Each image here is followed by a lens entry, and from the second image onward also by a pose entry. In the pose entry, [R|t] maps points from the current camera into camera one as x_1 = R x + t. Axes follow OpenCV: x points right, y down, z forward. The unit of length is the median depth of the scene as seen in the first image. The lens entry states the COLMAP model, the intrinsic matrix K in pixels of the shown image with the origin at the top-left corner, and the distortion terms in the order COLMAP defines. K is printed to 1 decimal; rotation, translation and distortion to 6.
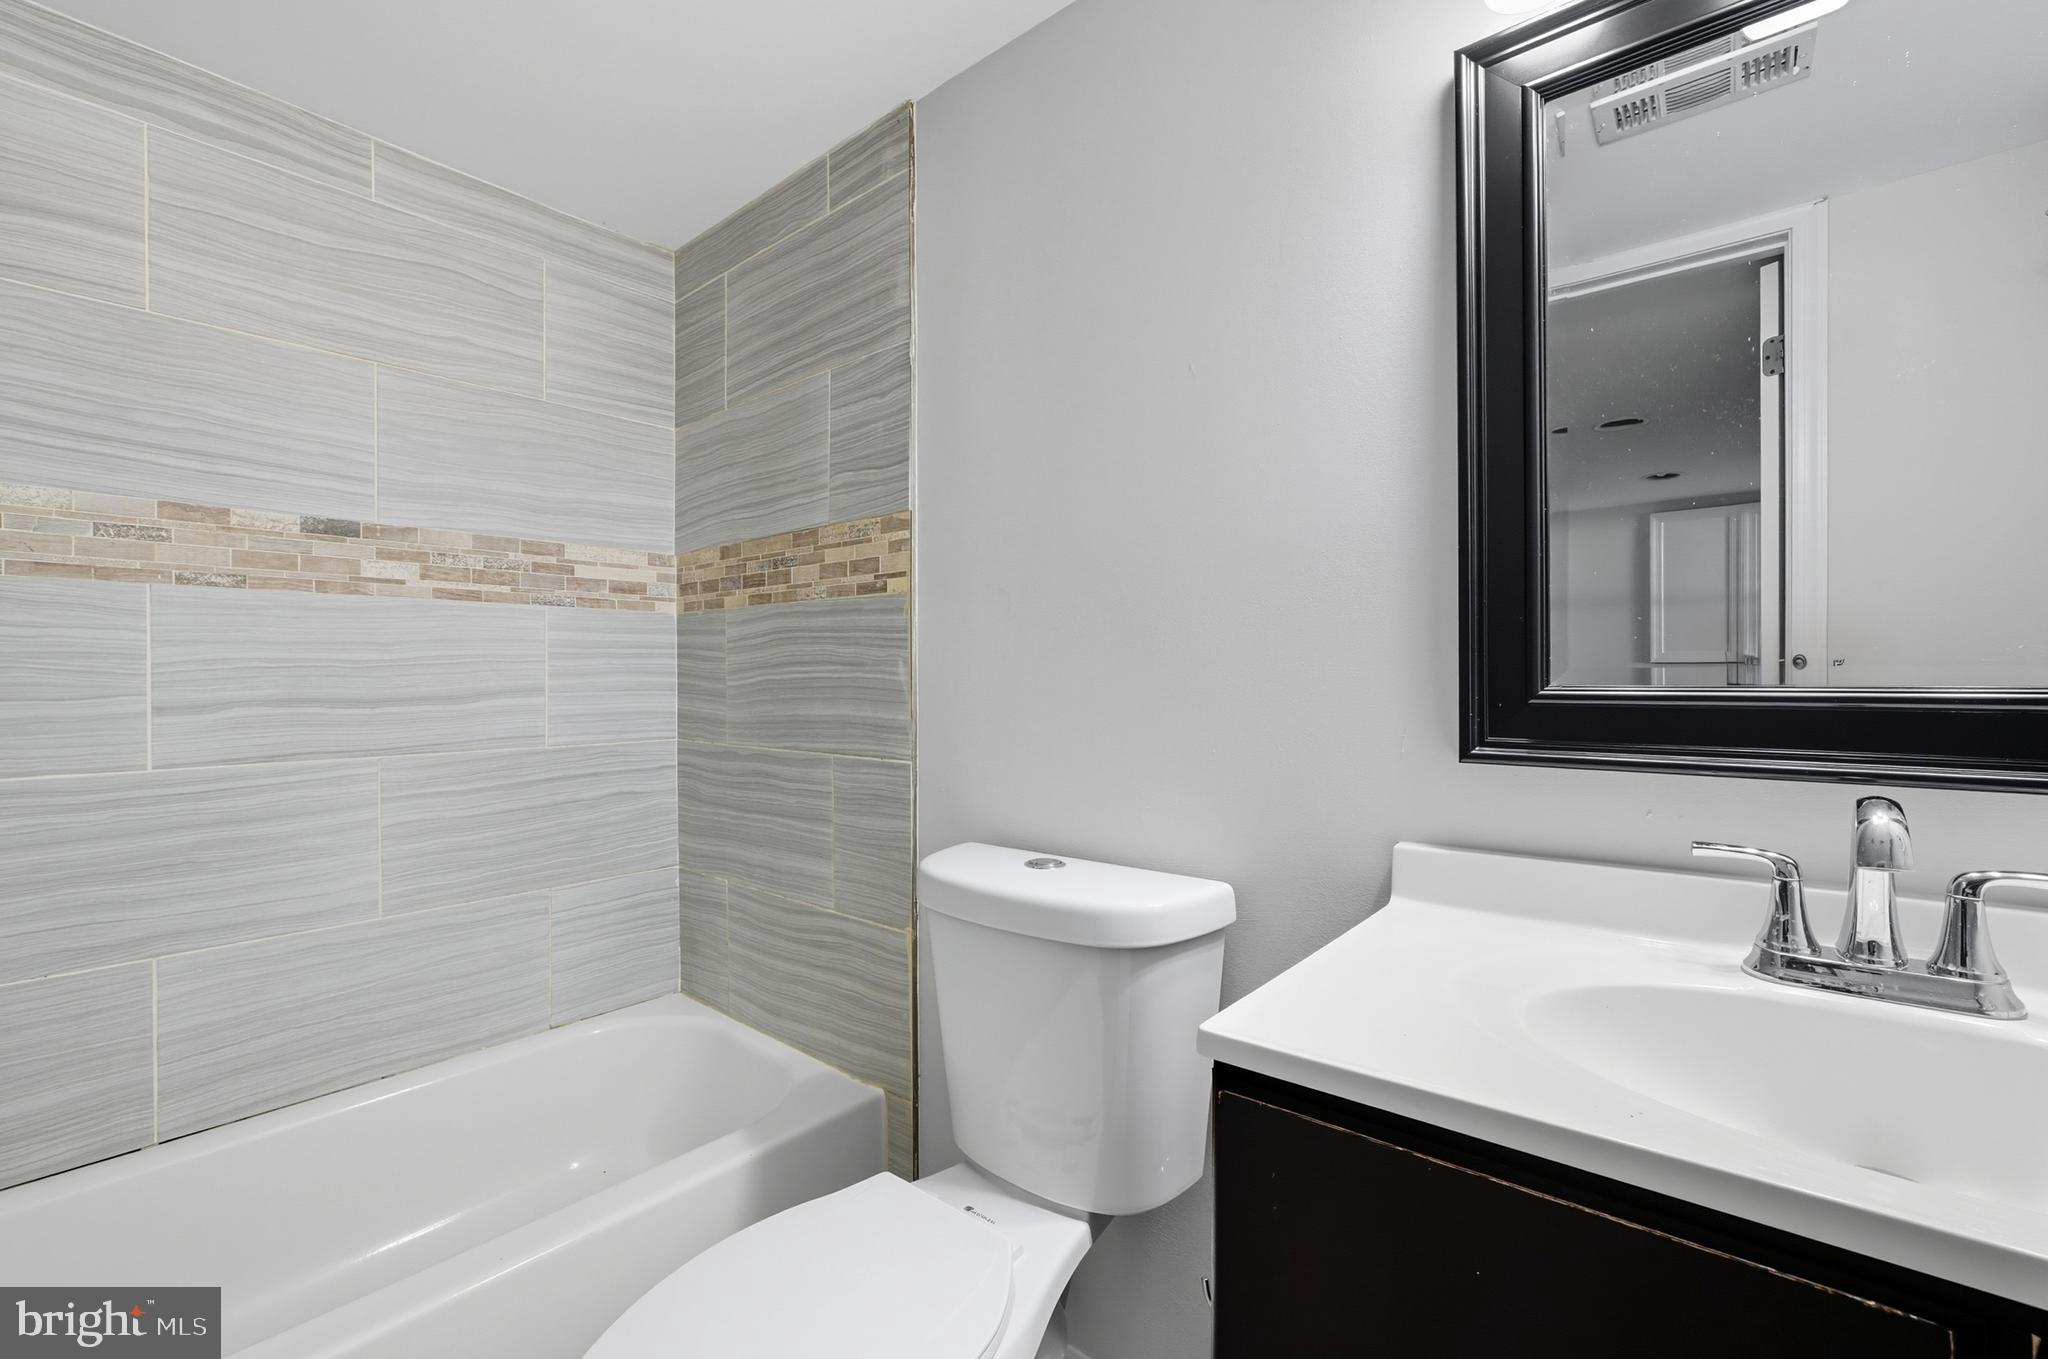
lens RADIAL K [[866.1, 0, 1018.7], [0, 866.1, 683.1], [0, 0, 1]] dist [-0.015566, 0.006255]
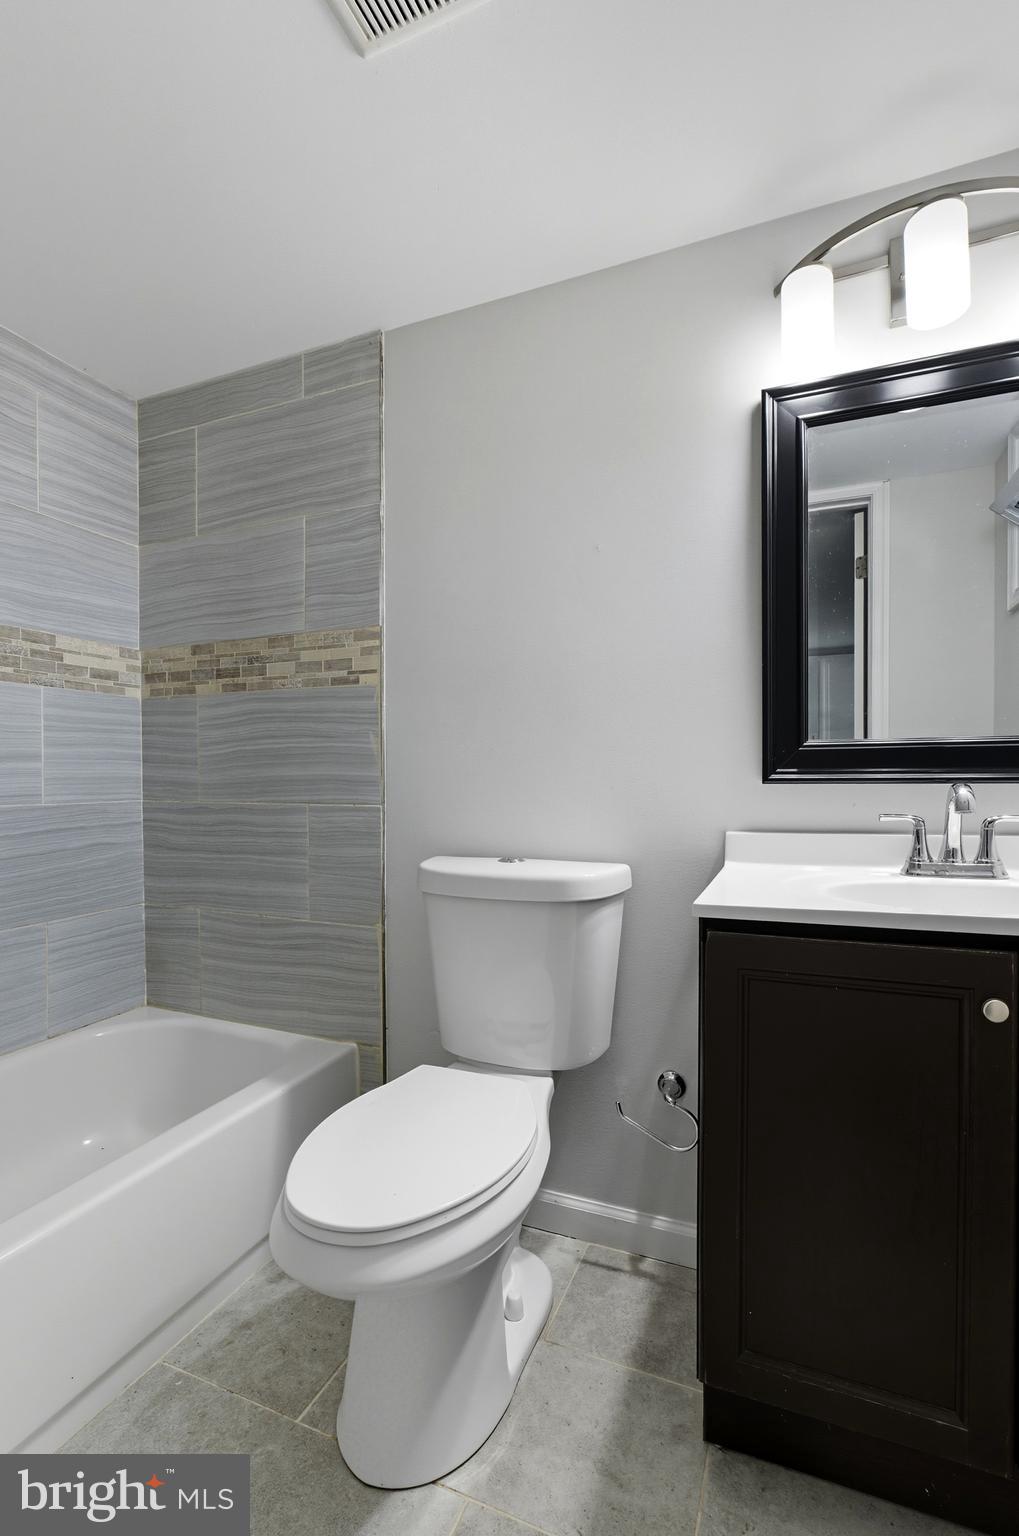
lens RADIAL K [[666.5, 0, 550.8], [0, 666.5, 781.7], [0, 0, 1]] dist [-0.008898, 0.000720]
pose [[0.950642, -0.006681, 0.310218, -0.168566], [0.002085, 0.999883, 0.015146, 0.031144], [-0.310283, -0.013751, 0.950545, -0.095316]]
